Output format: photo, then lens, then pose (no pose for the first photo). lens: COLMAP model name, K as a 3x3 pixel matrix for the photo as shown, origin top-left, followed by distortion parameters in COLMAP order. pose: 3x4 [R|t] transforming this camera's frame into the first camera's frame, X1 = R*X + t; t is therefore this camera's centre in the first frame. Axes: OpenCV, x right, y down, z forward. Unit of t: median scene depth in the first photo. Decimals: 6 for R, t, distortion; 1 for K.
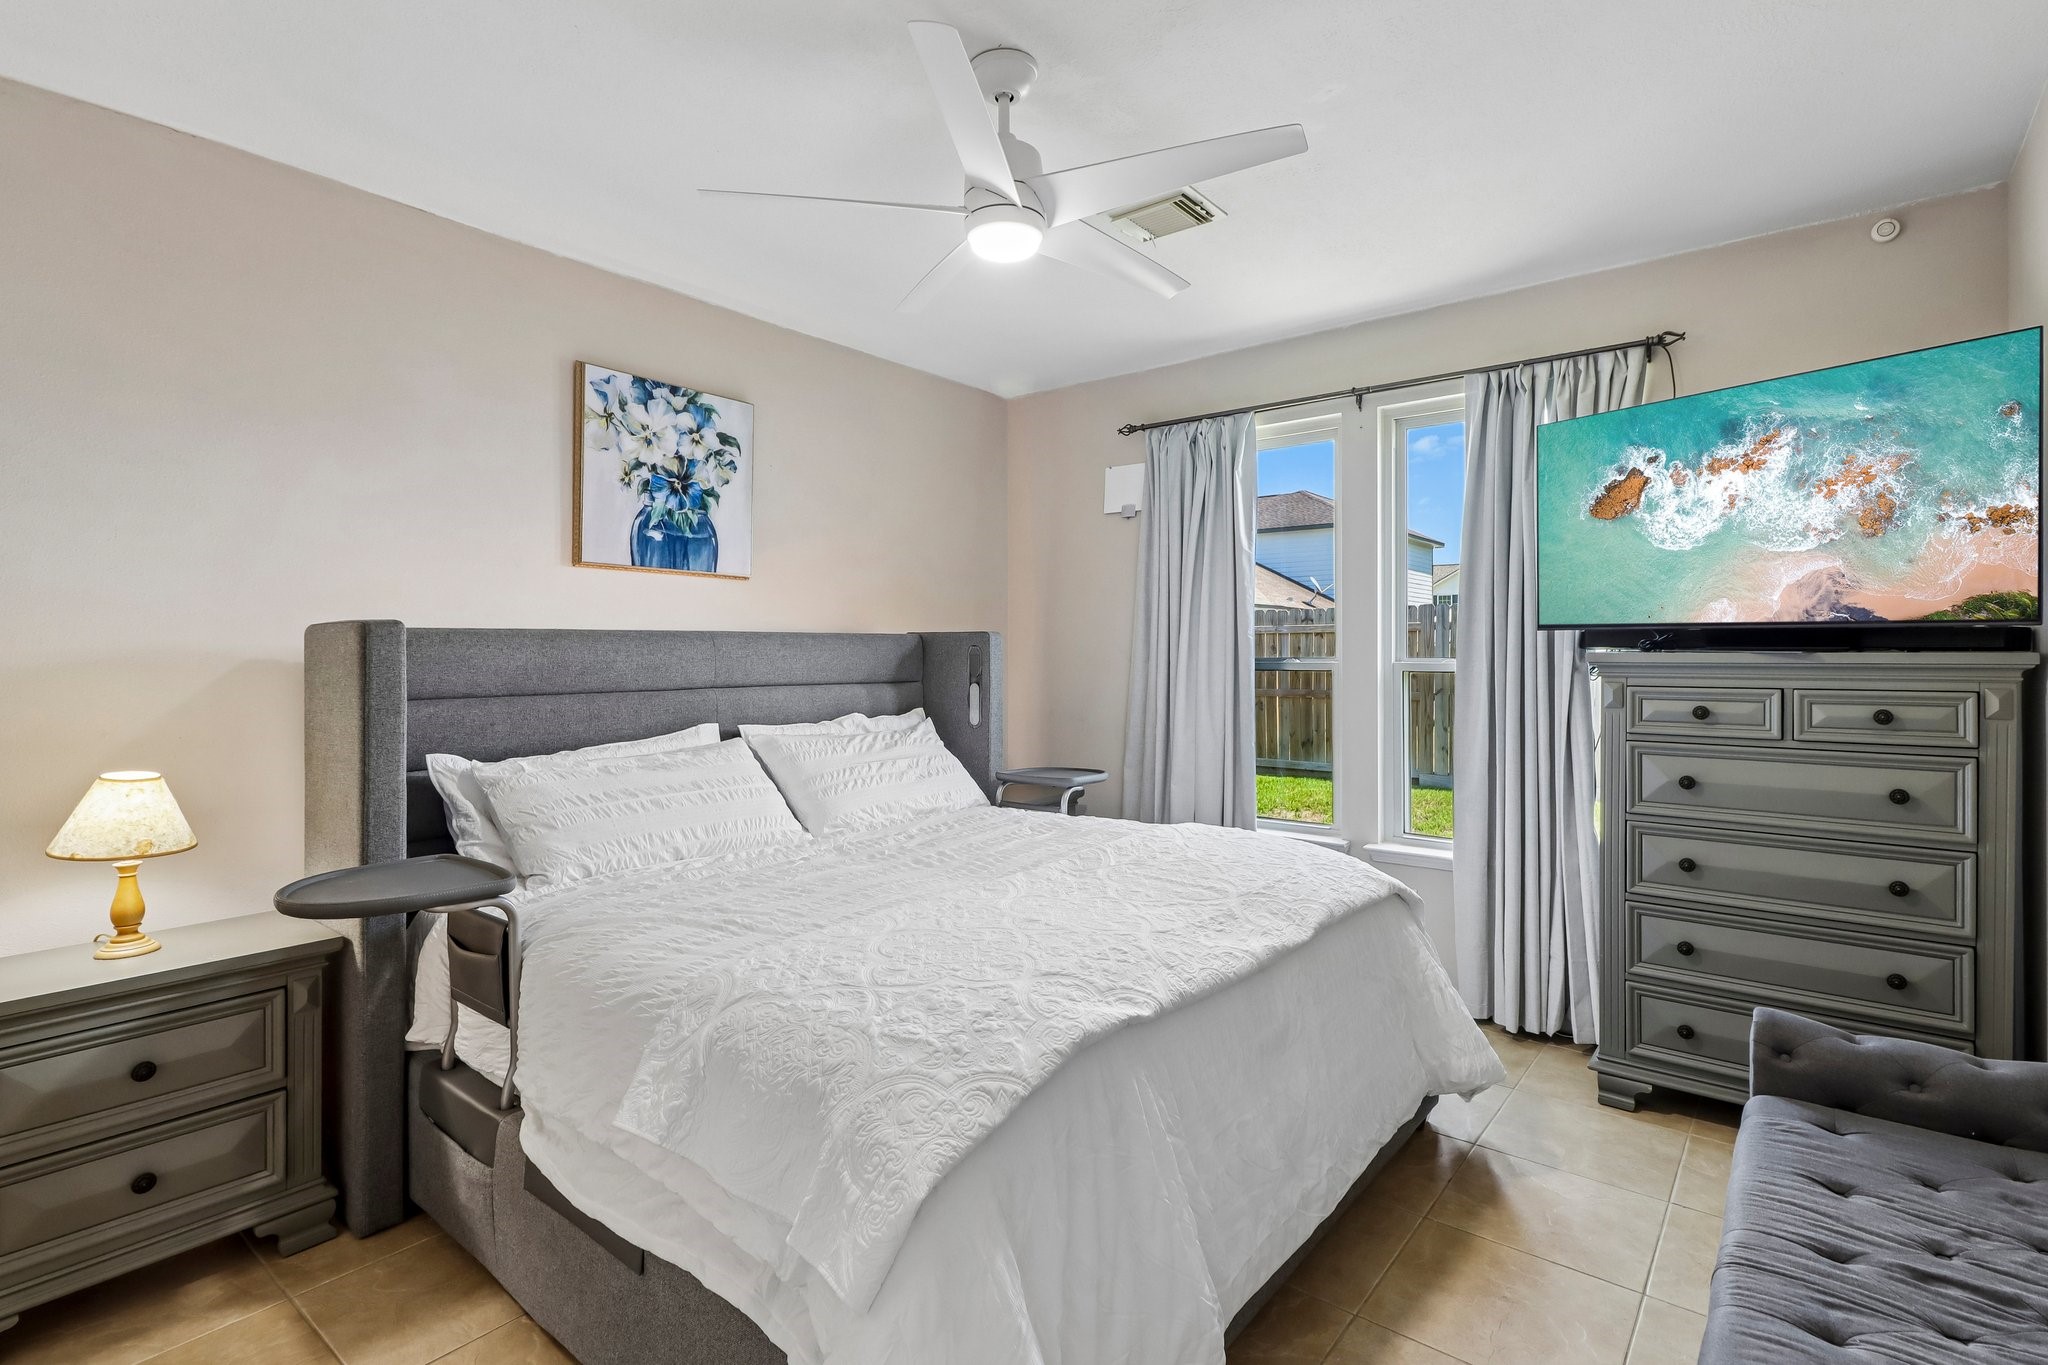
lens RADIAL K [[966.6, 0, 1033.3], [0, 966.6, 656.2], [0, 0, 1]] dist [0.000692, -0.000727]
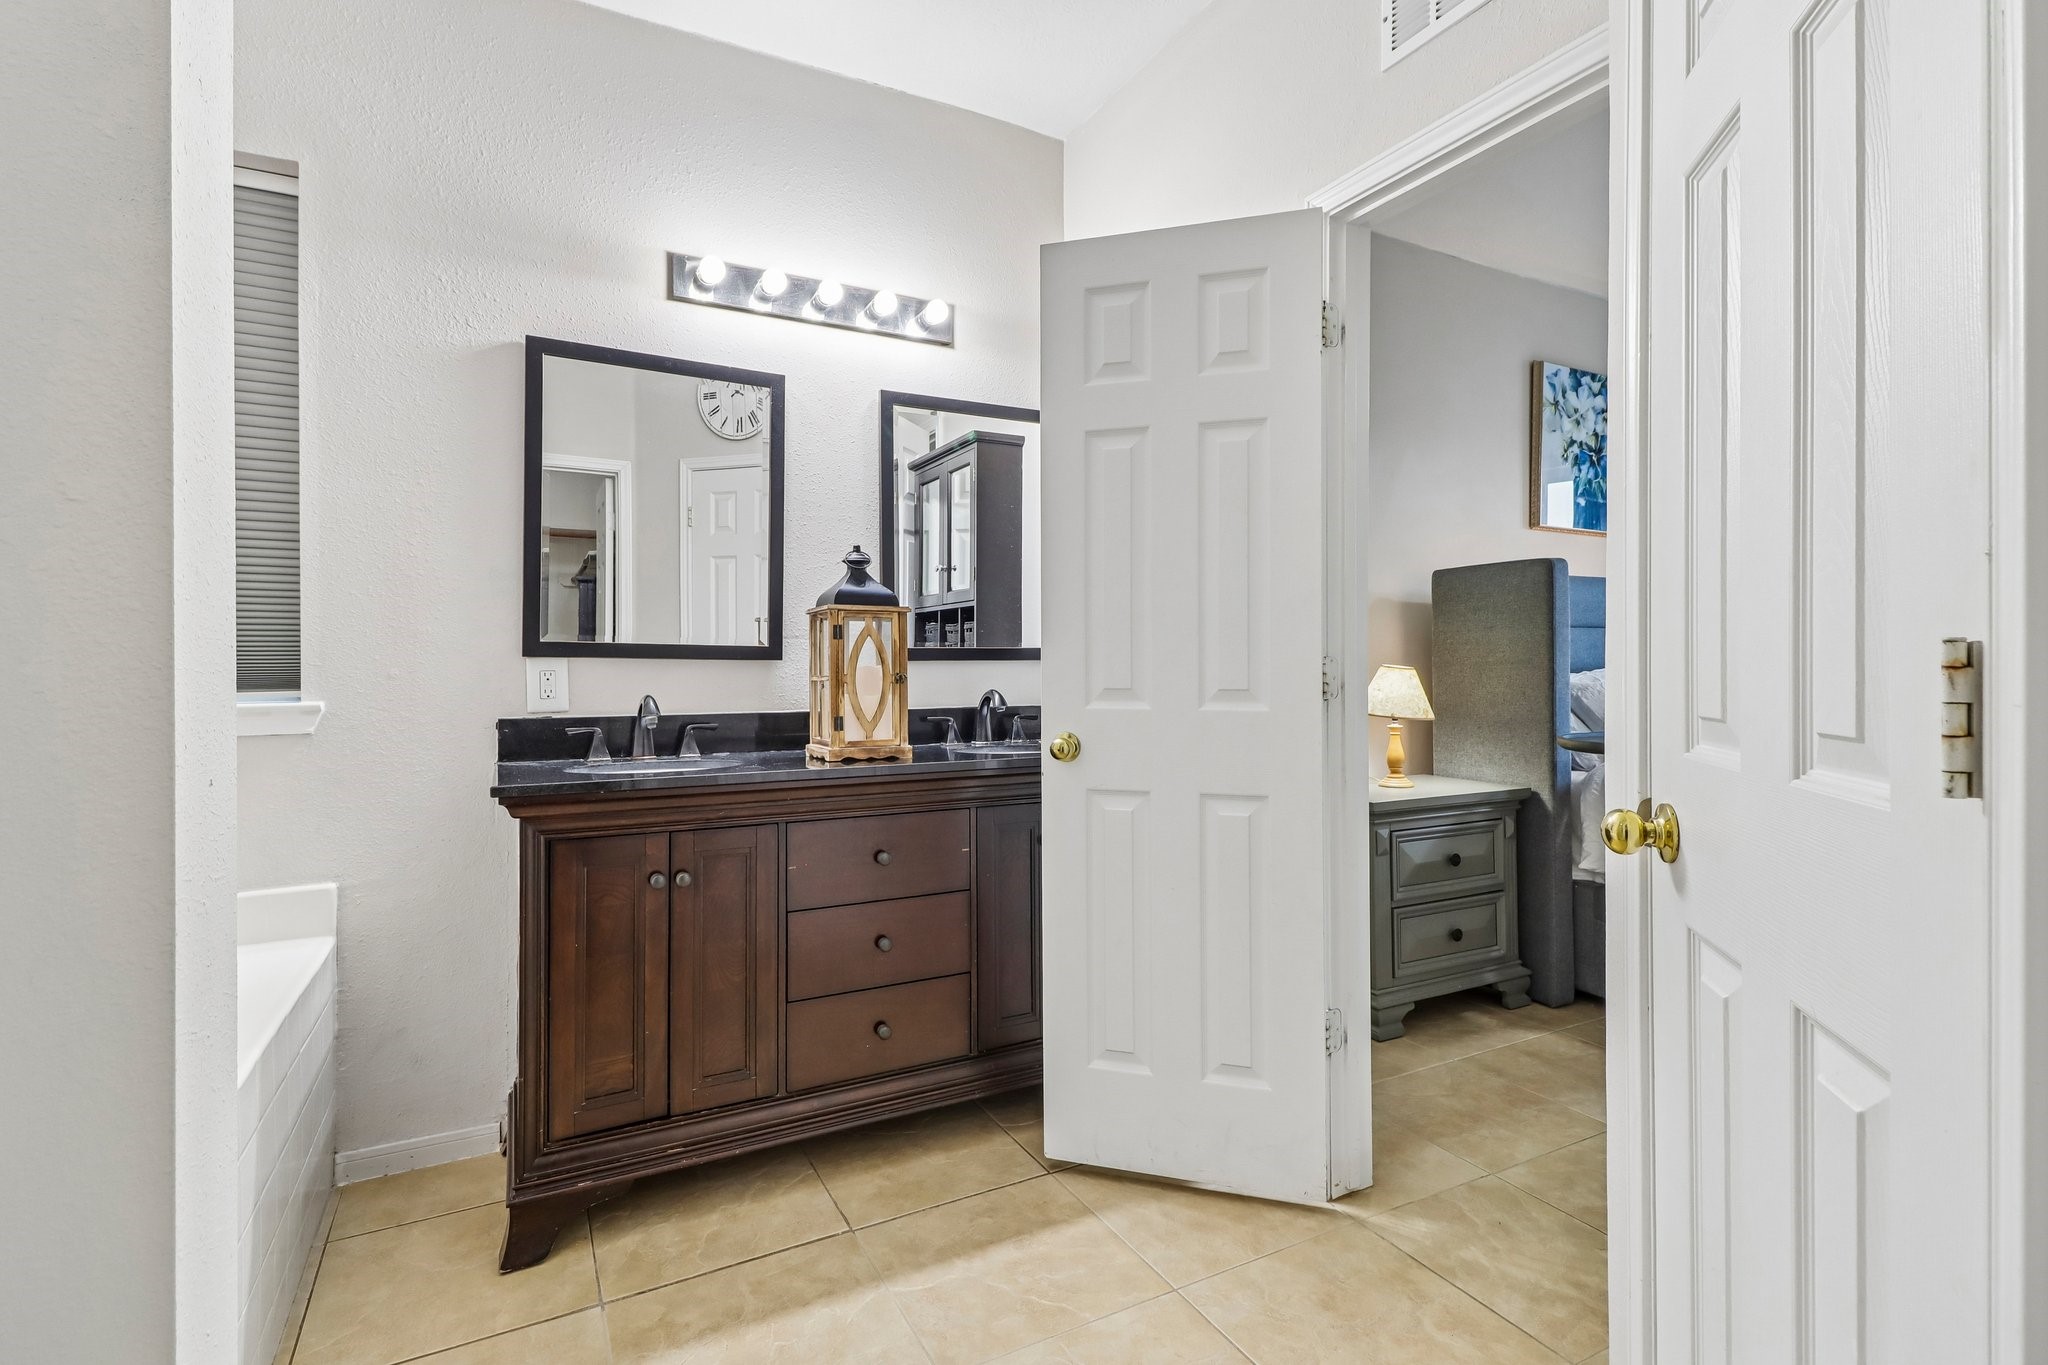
lens RADIAL K [[966.6, 0, 1033.3], [0, 966.6, 656.2], [0, 0, 1]] dist [0.000692, -0.000727]
pose [[0.908290, 0.006668, -0.418287, -0.516518], [-0.006808, 0.999976, 0.001156, 0.068898], [0.418285, 0.001797, 0.908314, -0.361759]]
